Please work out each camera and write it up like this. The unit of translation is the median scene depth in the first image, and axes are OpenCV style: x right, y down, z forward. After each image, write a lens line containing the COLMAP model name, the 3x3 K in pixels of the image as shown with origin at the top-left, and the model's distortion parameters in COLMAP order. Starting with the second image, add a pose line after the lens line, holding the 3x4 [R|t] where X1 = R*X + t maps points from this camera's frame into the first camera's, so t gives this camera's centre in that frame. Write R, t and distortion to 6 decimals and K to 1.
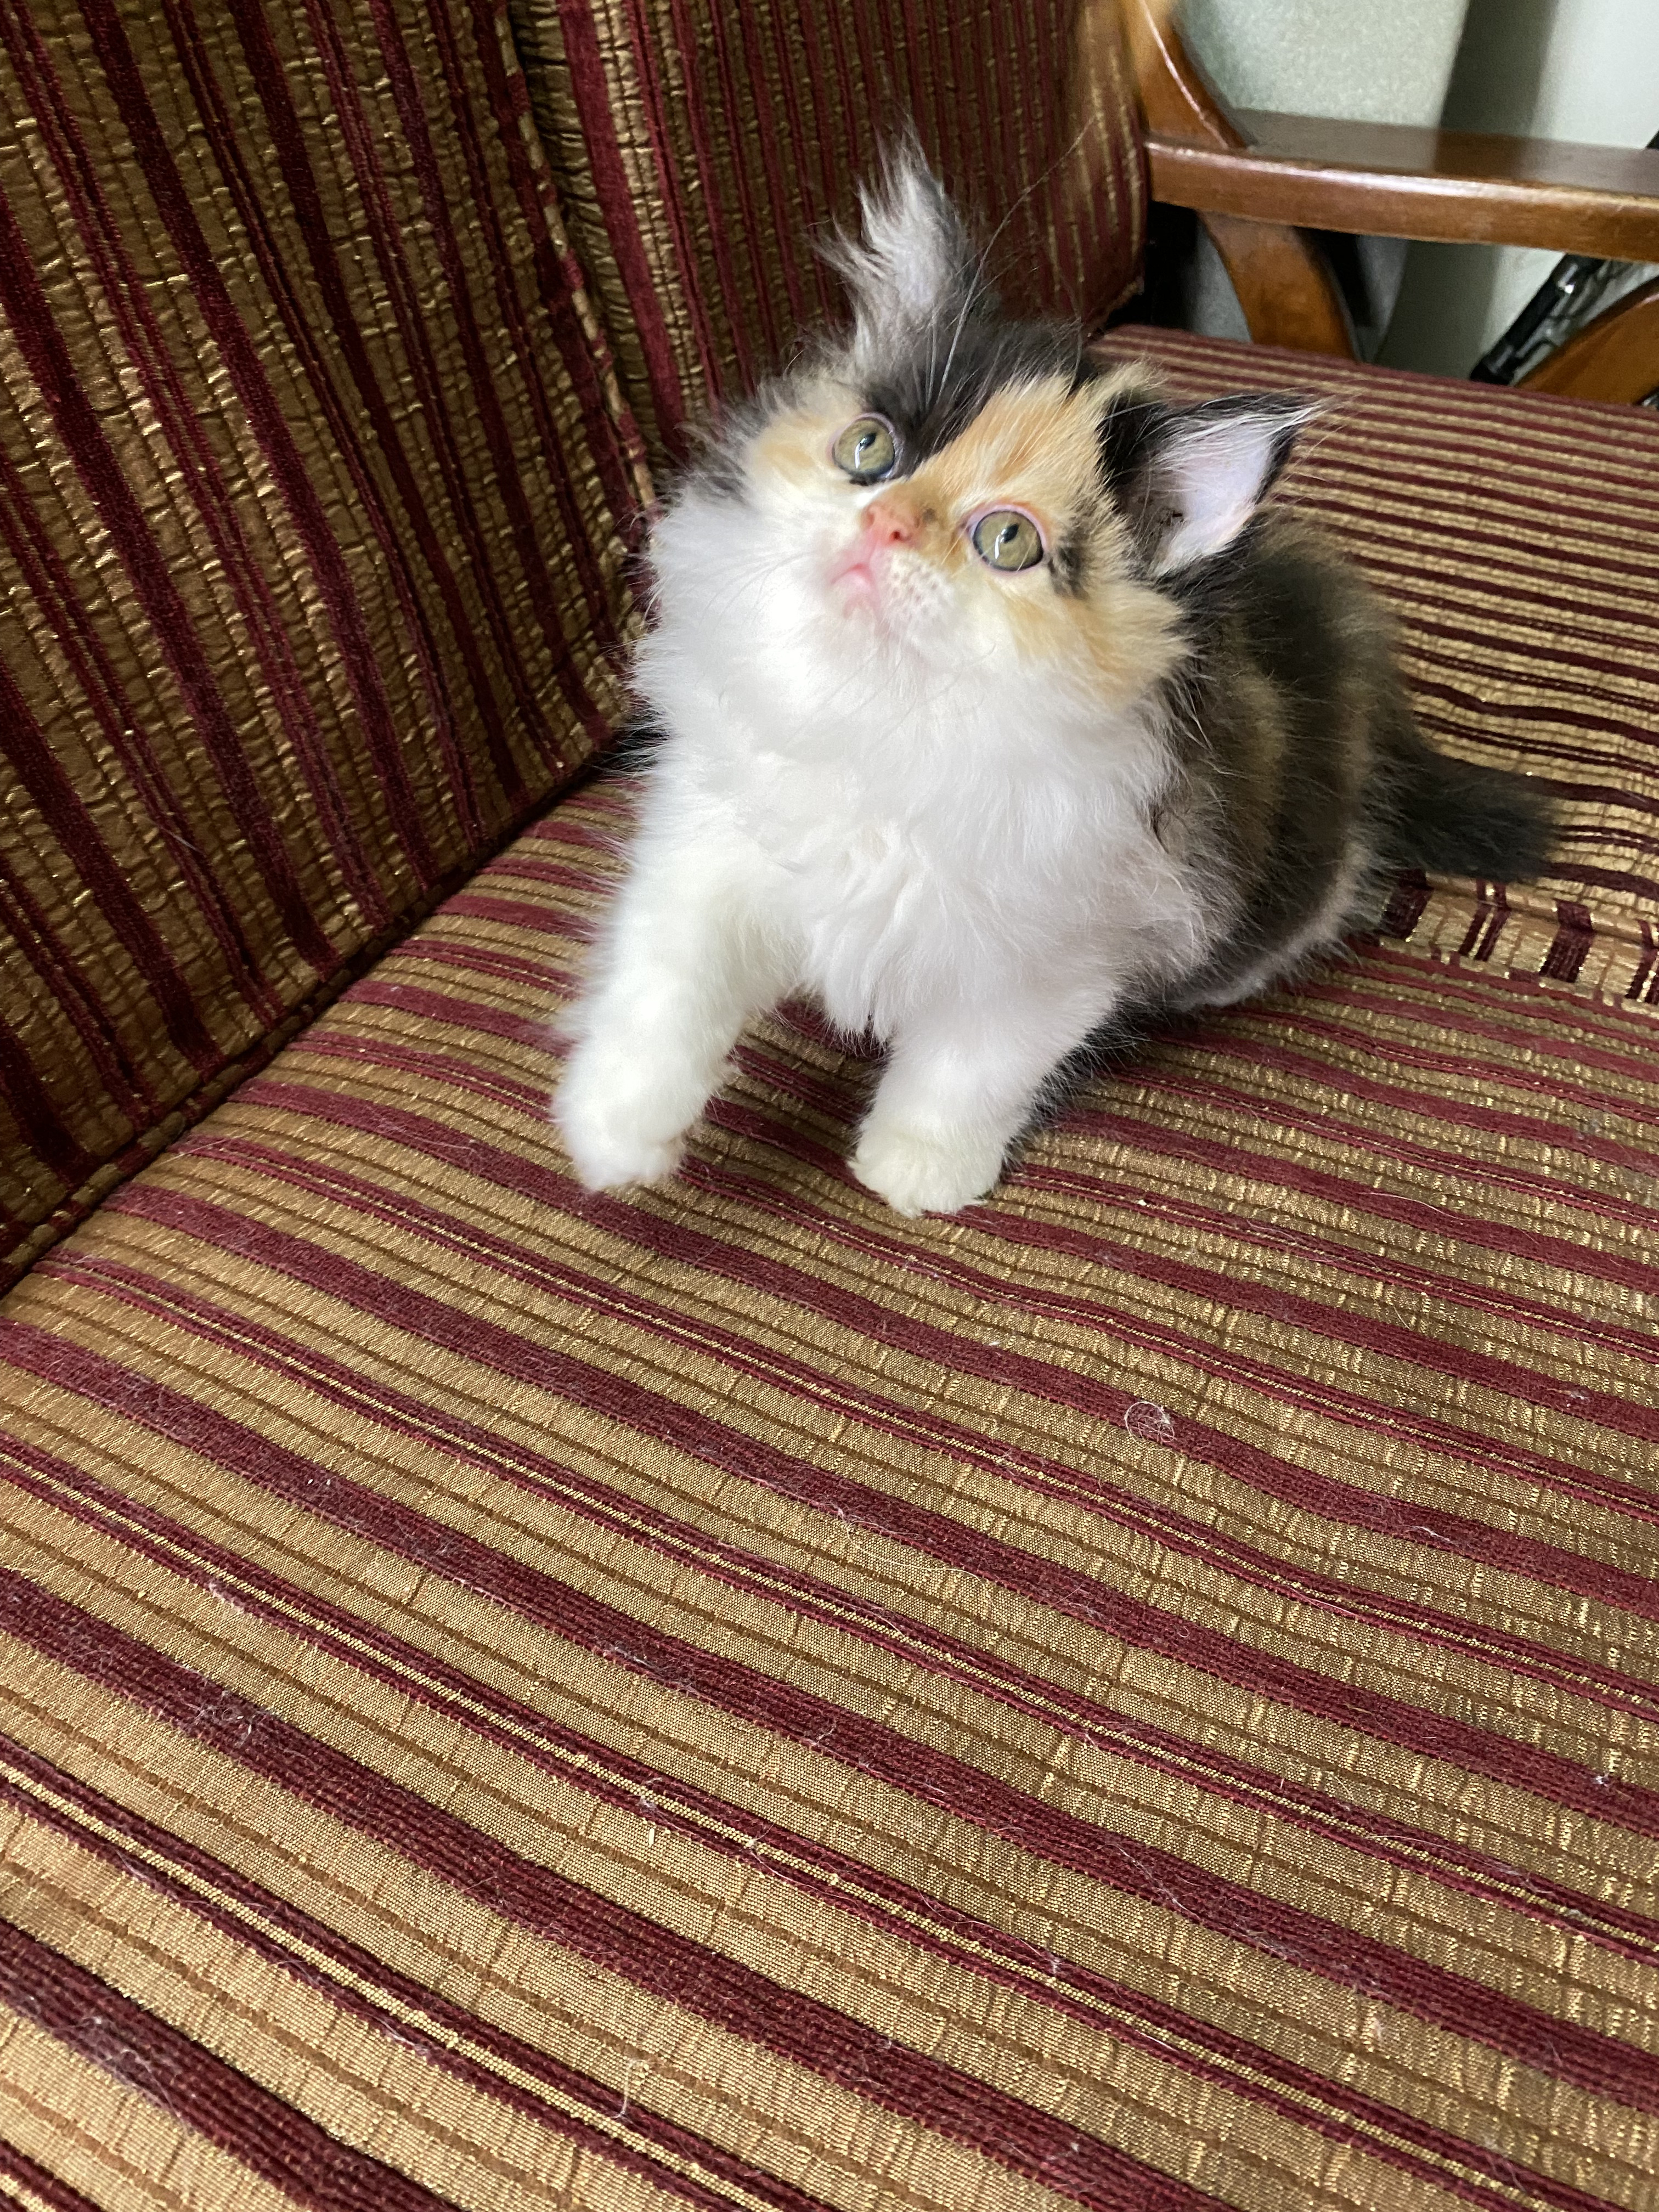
lens RADIAL K [[1696.5, 0, 841.8], [0, 1696.5, 1098.7], [0, 0, 1]] dist [-0.010758, 0.003467]
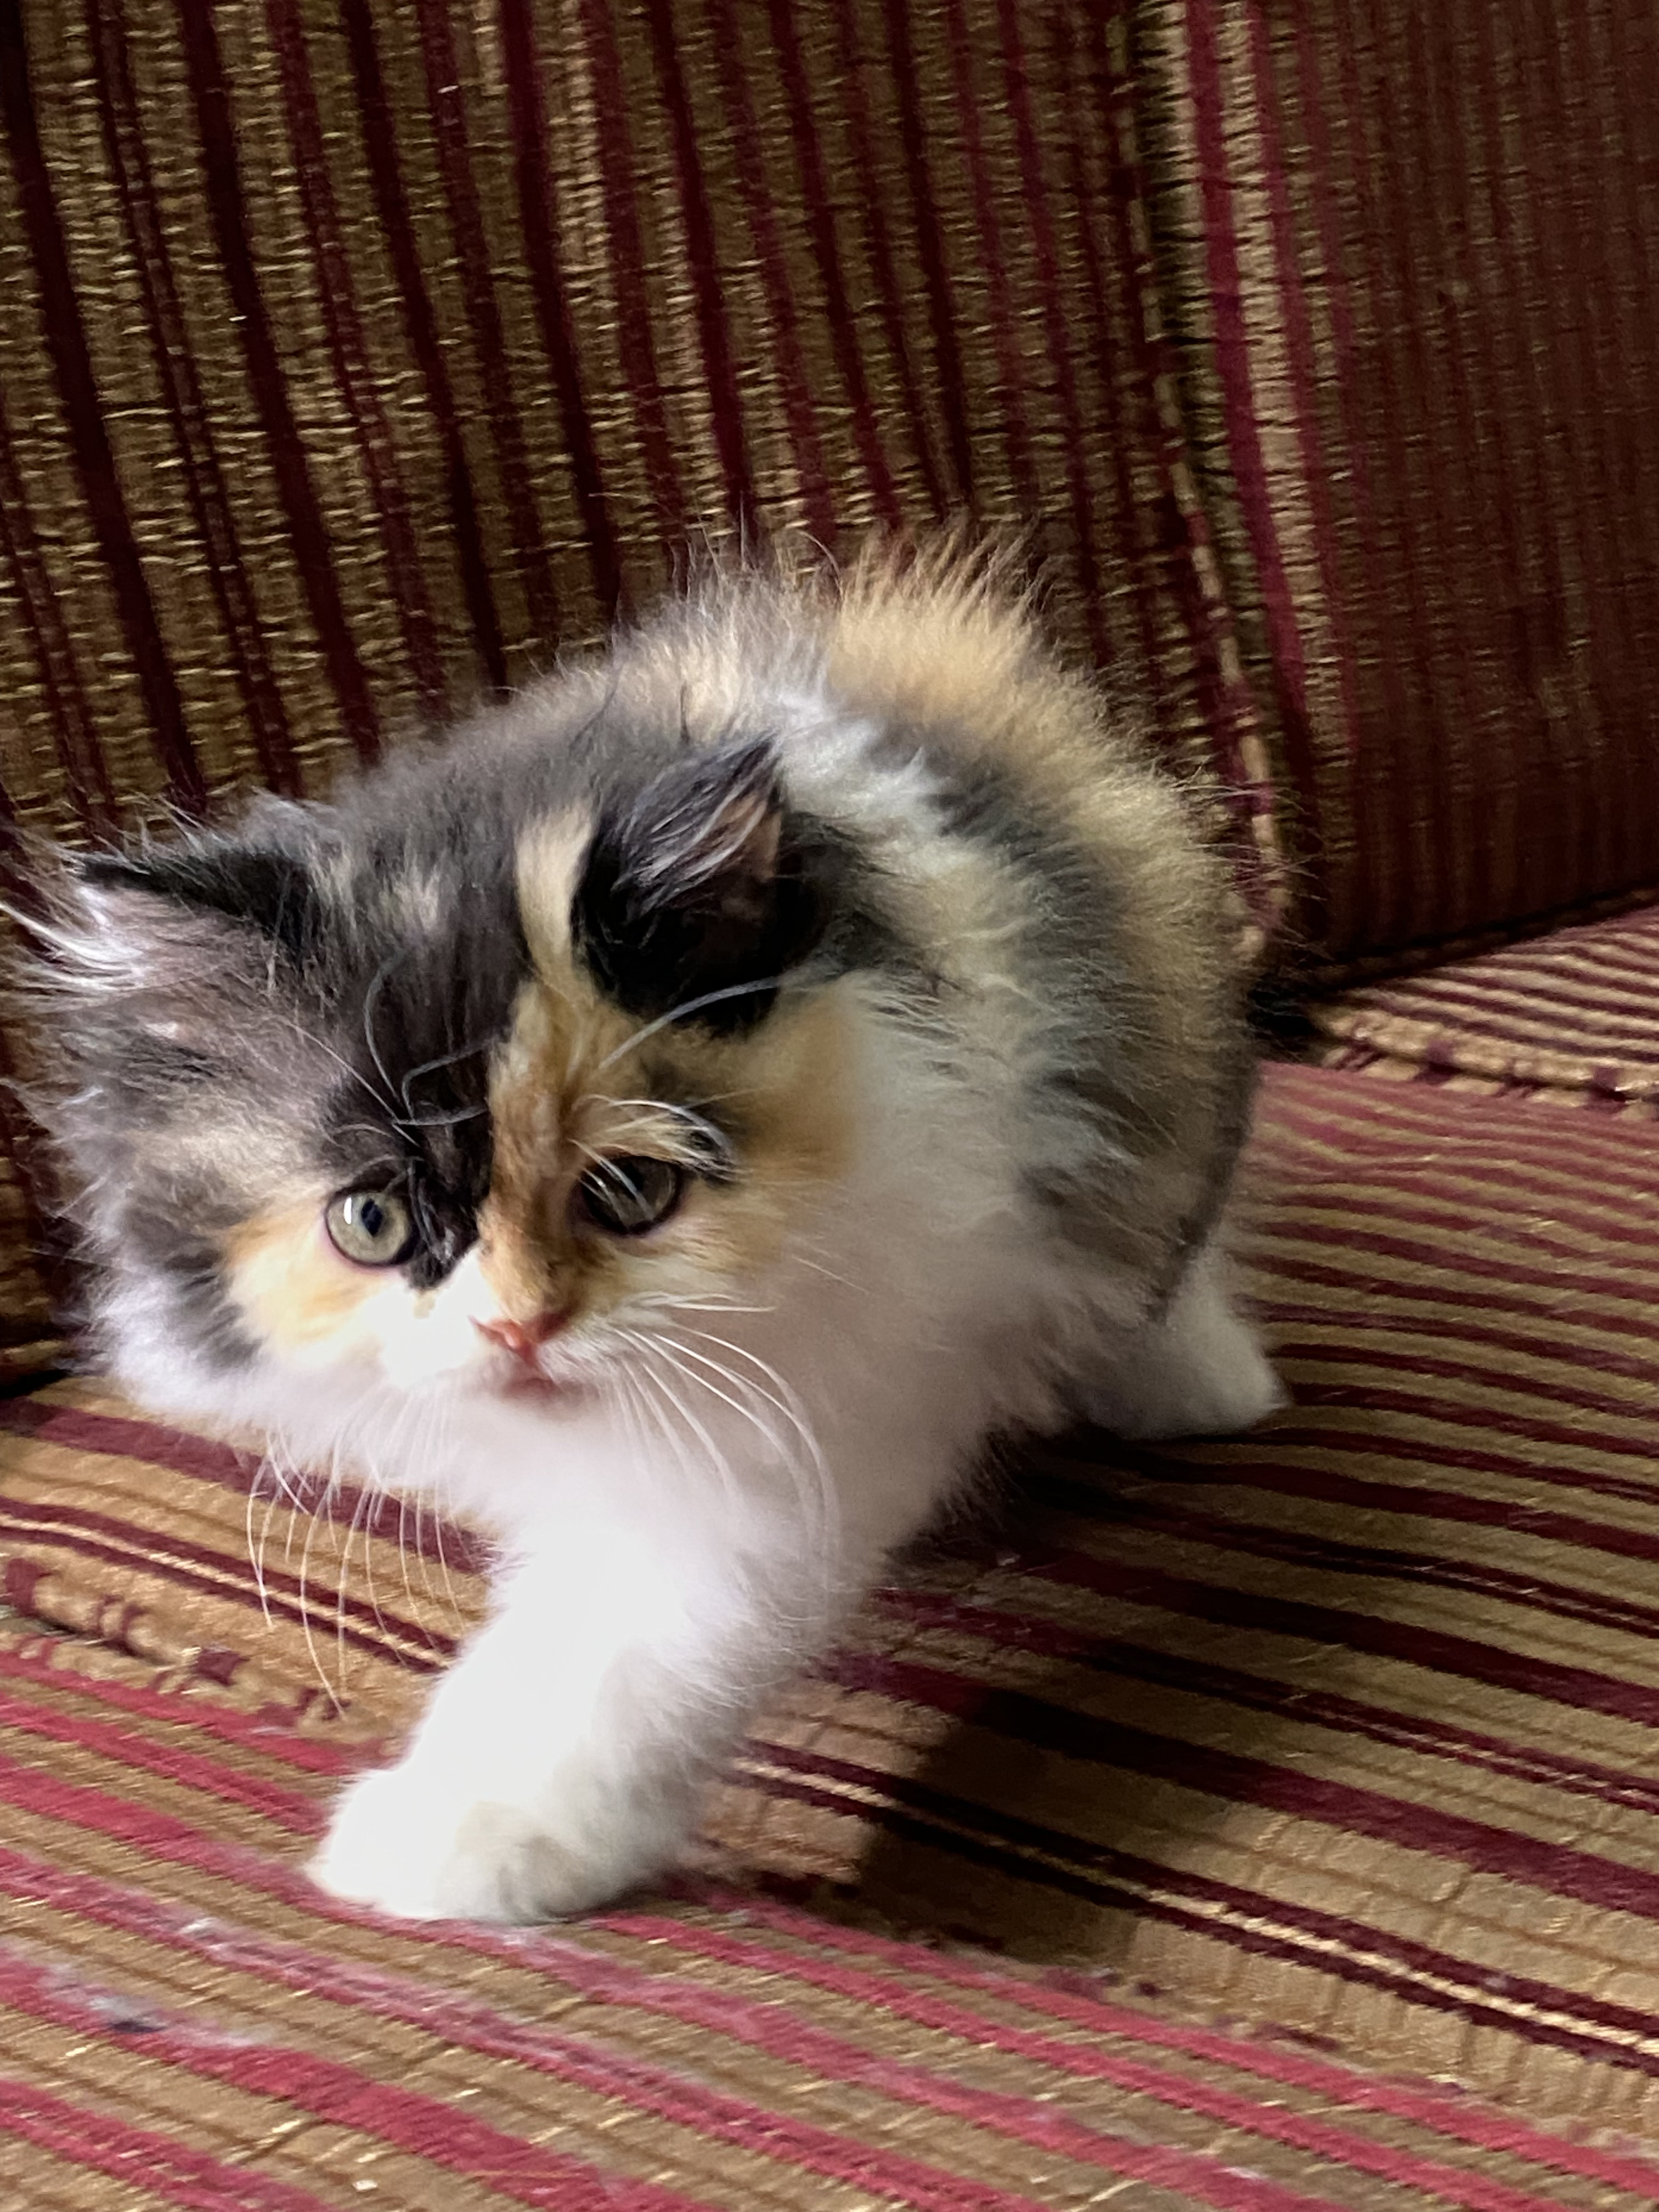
lens RADIAL K [[3653.1, 0, 768.4], [0, 3653.1, 1124.8], [0, 0, 1]] dist [0.098839, 0.000000]
pose [[0.970306, 0.032416, -0.239697, 0.100329], [-0.143491, 0.874910, -0.462540, 0.733741], [0.194719, 0.483200, 0.853582, -0.574474]]
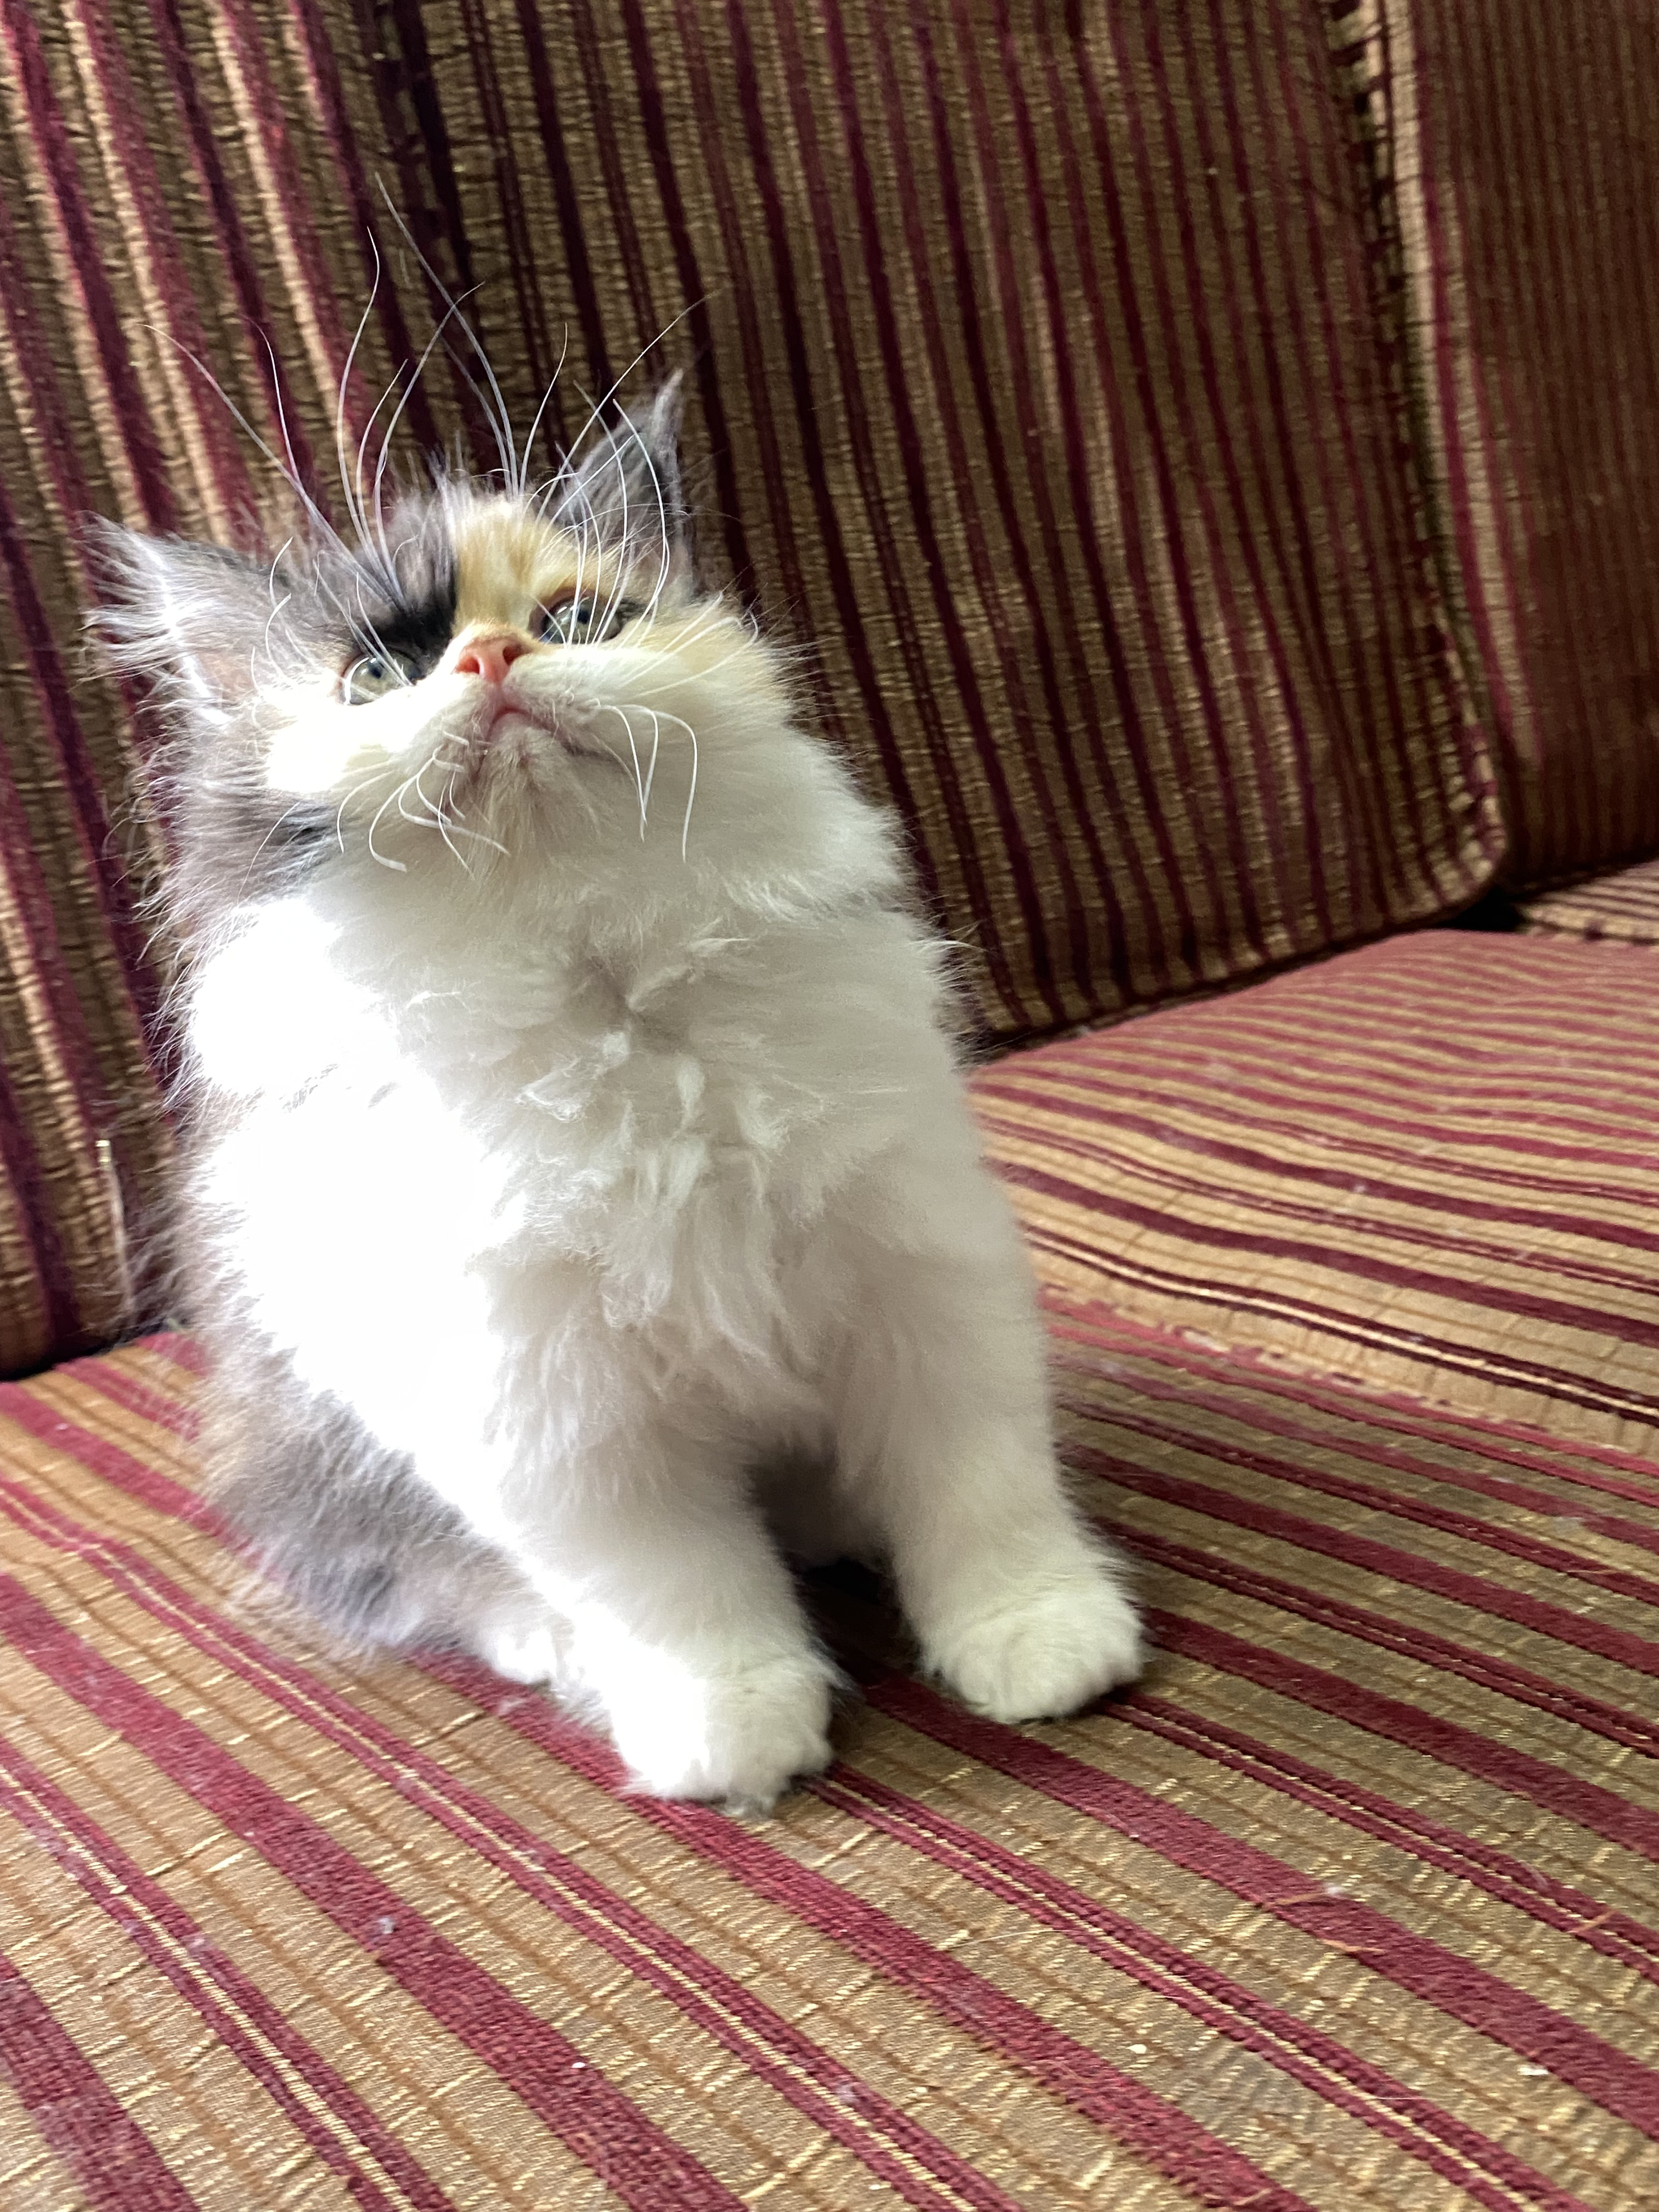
lens RADIAL K [[1975.2, 0, 810.7], [0, 1975.2, 1120.3], [0, 0, 1]] dist [0.003592, -0.014947]
pose [[0.906239, 0.023839, -0.422093, 0.100603], [-0.200121, 0.903656, -0.378625, 0.779731], [0.372401, 0.427595, 0.823699, -0.615119]]
